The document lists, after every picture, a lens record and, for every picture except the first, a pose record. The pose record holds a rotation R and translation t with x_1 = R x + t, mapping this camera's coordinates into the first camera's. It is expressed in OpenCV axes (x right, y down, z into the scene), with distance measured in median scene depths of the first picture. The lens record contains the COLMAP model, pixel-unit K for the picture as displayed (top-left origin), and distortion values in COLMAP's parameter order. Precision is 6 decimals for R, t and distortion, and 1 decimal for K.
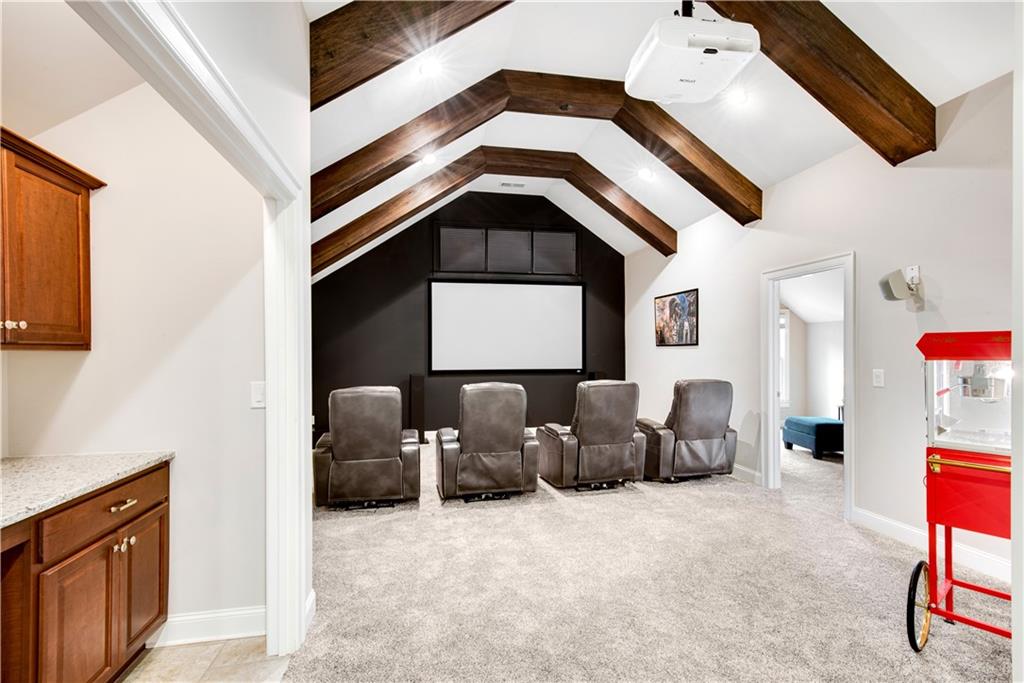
lens RADIAL K [[472.8, 0, 510.1], [0, 472.8, 357.9], [0, 0, 1]] dist [0.002809, 0.000103]
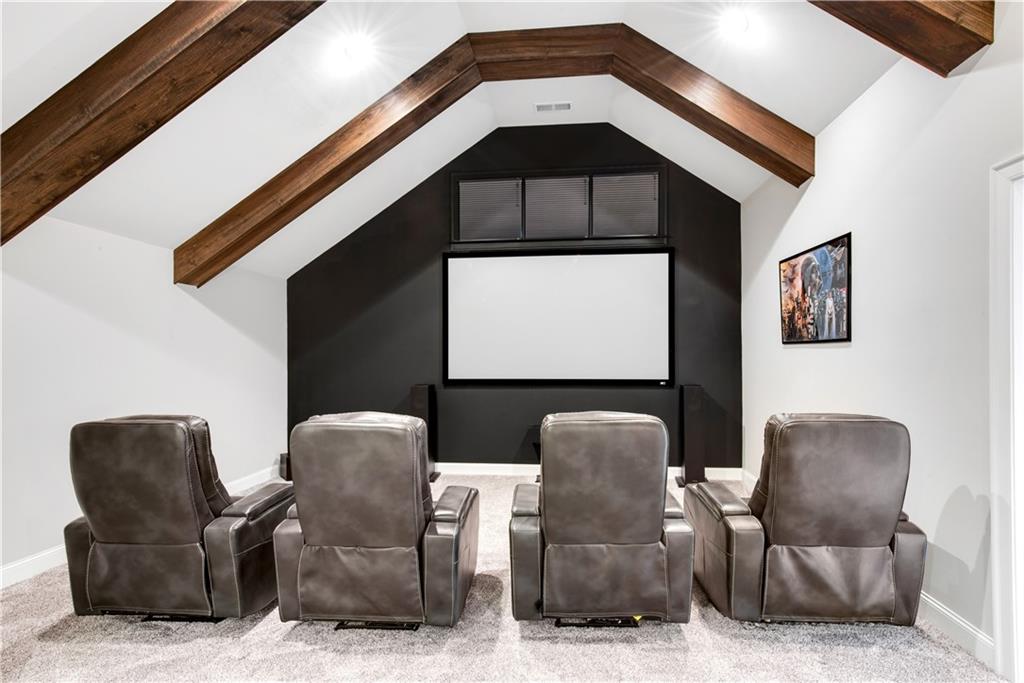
lens RADIAL K [[523.2, 0, 511.4], [0, 523.2, 356.7], [0, 0, 1]] dist [0.011502, 0.000779]
pose [[0.962065, 0.001025, -0.272819, 0.199124], [-0.002794, 0.999978, -0.006095, -0.005138], [0.272806, 0.006626, 0.962046, 0.344933]]
